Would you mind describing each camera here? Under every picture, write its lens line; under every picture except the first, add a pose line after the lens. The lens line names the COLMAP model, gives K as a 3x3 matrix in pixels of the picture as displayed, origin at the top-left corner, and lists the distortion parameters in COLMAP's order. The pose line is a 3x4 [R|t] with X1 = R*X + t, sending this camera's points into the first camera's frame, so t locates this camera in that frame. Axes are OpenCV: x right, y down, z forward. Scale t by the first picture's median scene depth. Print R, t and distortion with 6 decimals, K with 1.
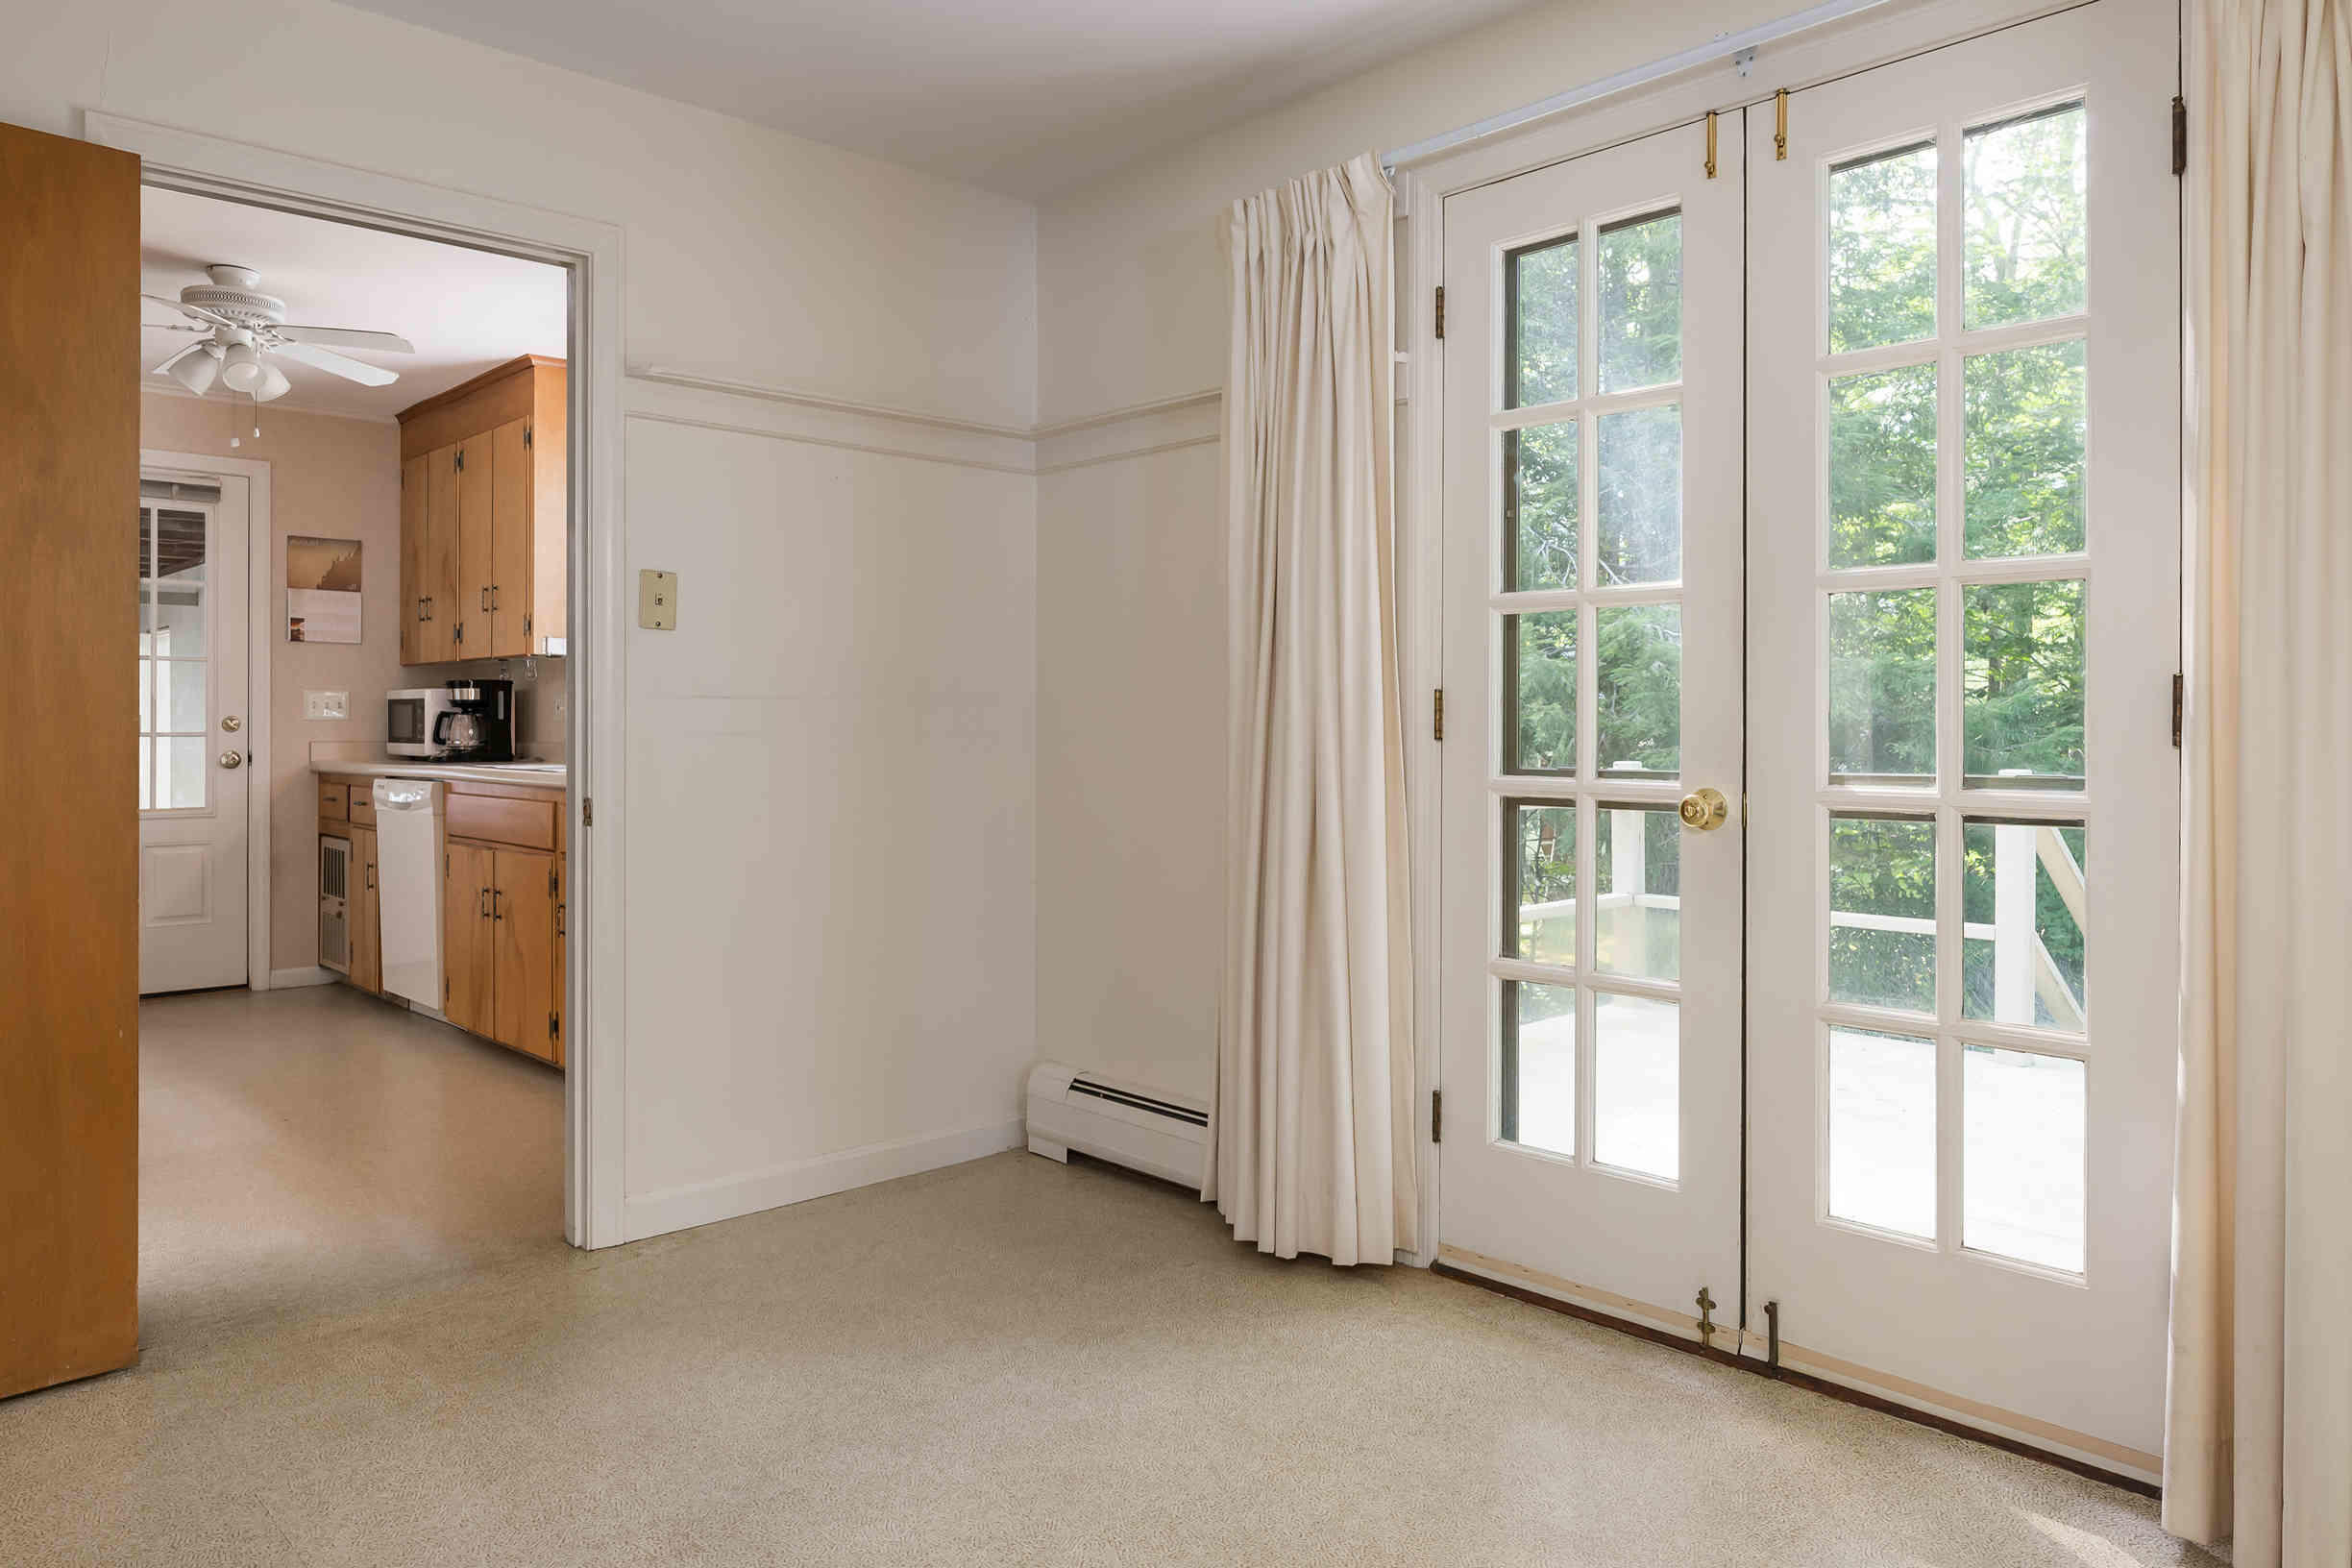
lens RADIAL K [[1460.1, 0, 1176.0], [0, 1460.1, 748.8], [0, 0, 1]] dist [-0.005339, -0.001525]
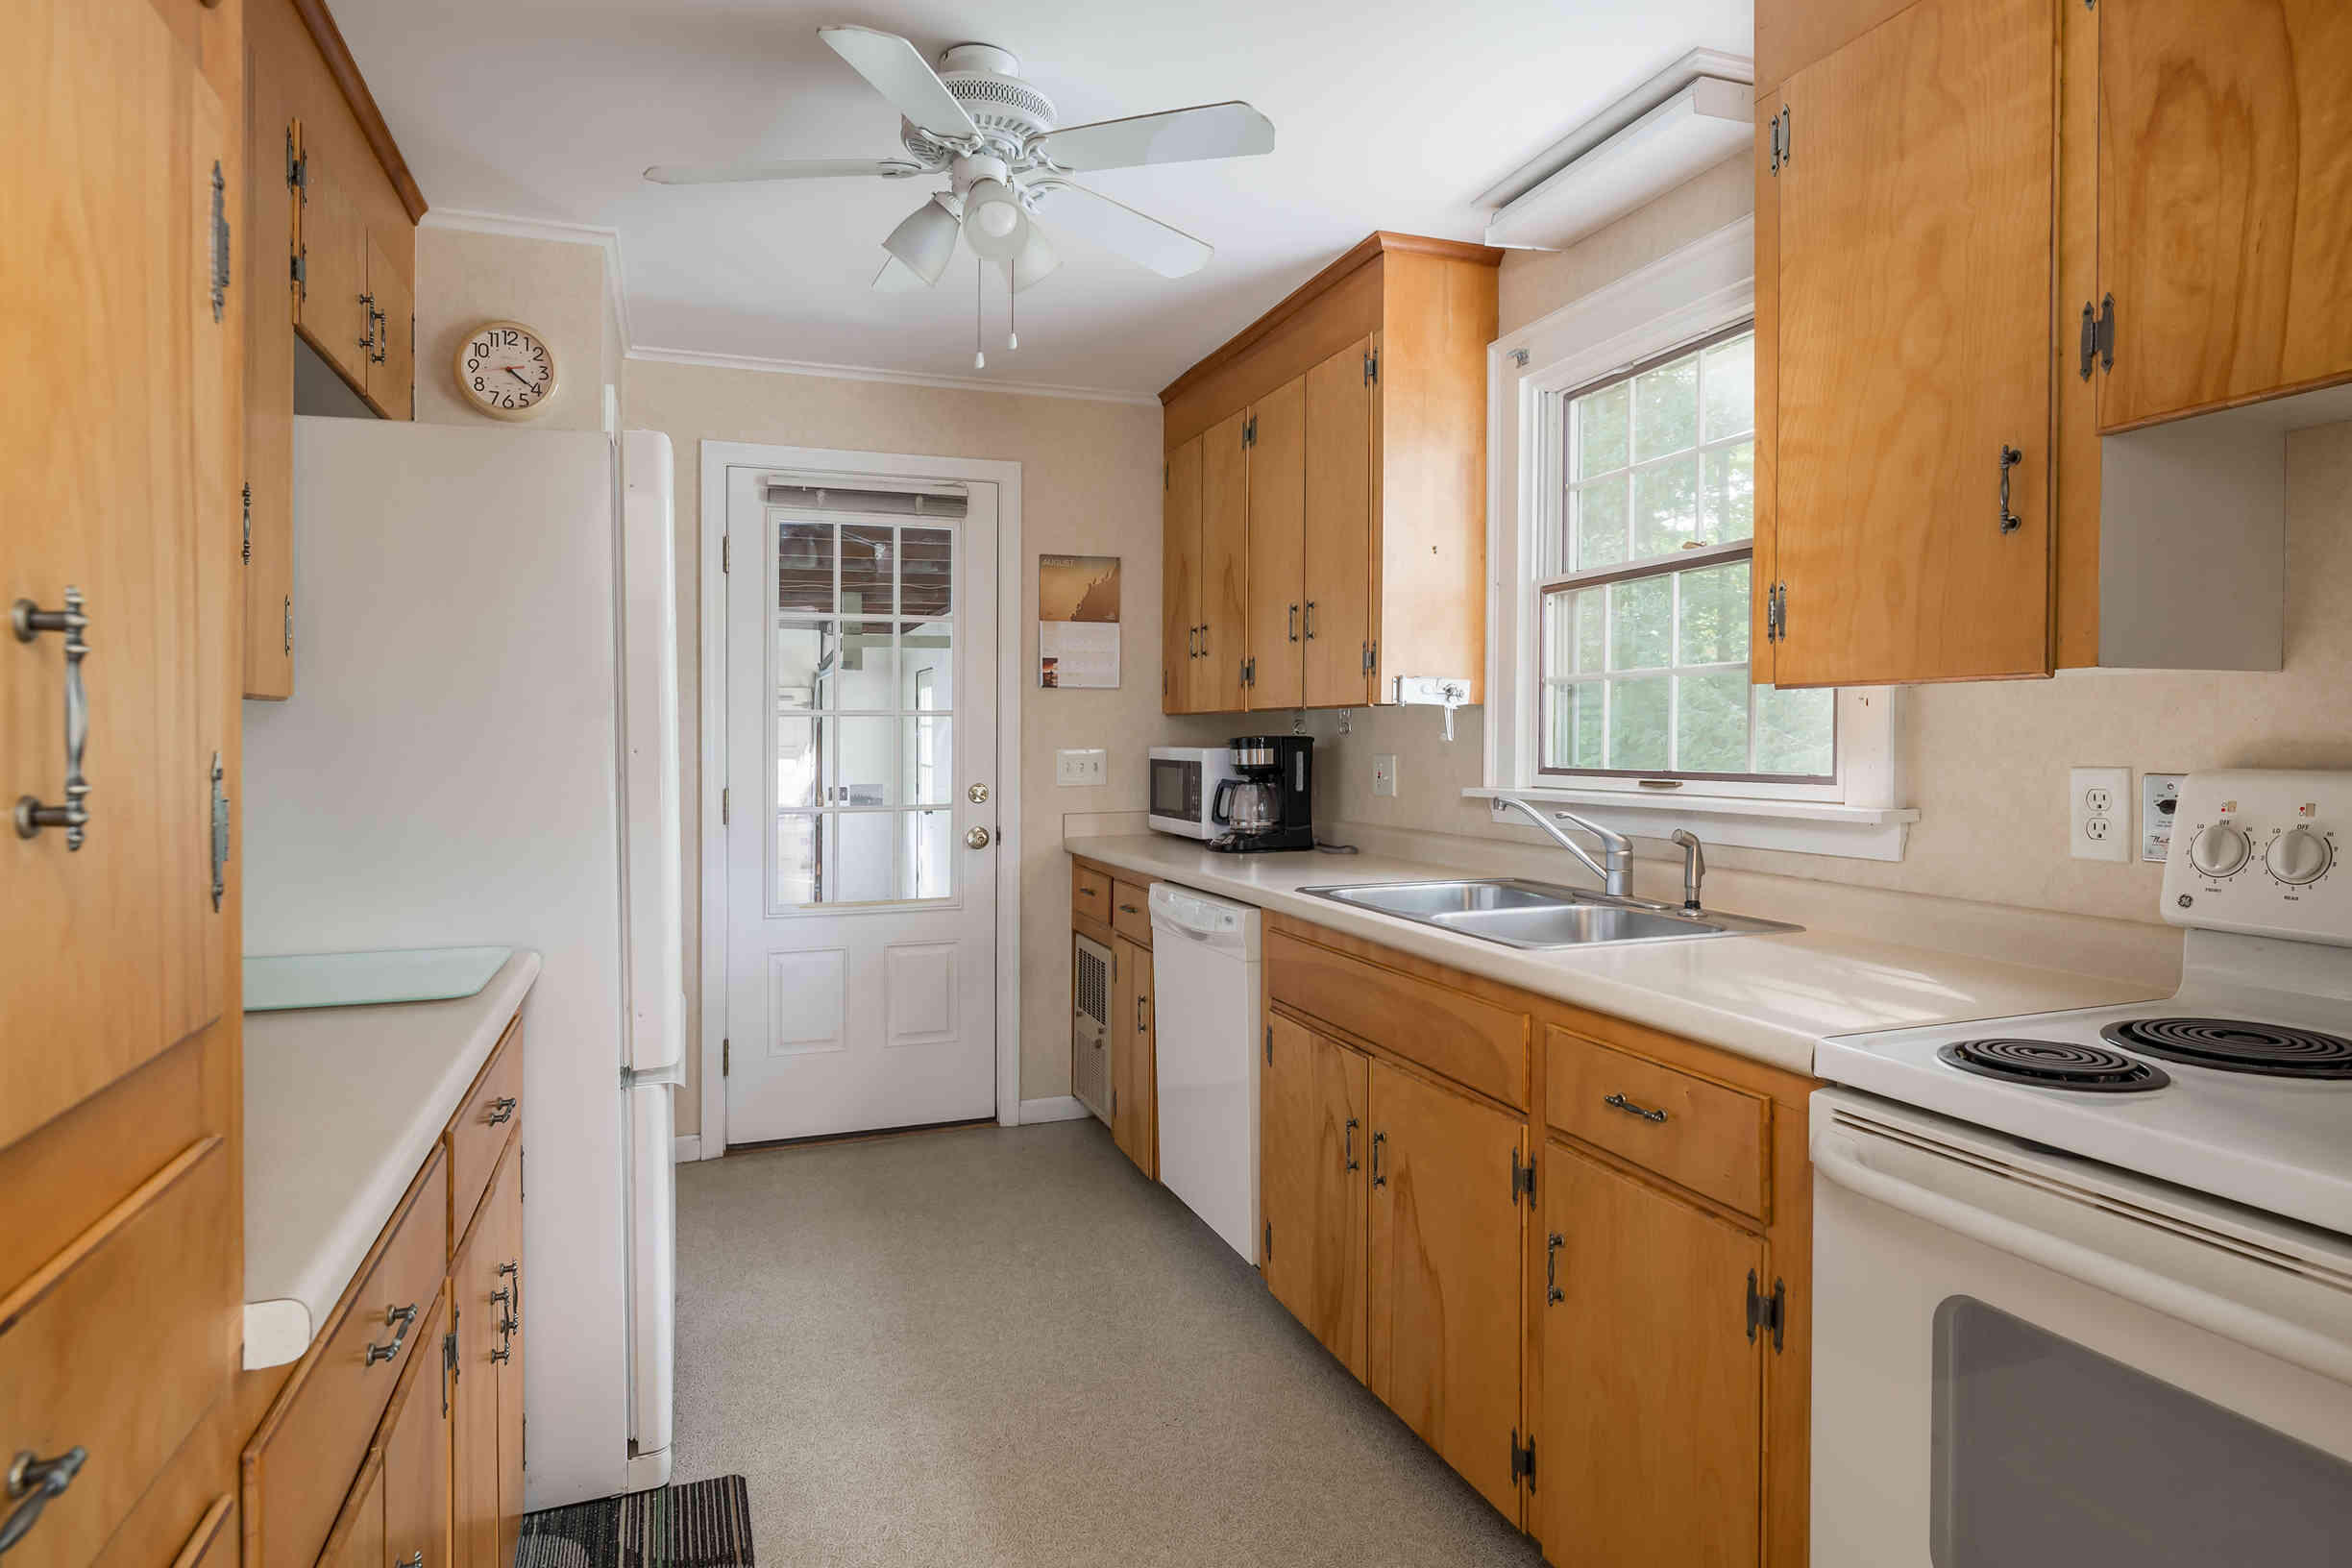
lens RADIAL K [[1298.4, 0, 1174.2], [0, 1298.4, 756.4], [0, 0, 1]] dist [0.001394, 0.000033]
pose [[0.910084, 0.001457, -0.414421, -0.255401], [-0.001609, 0.999999, -0.000017, -0.037307], [0.414420, 0.000682, 0.910085, 0.395300]]
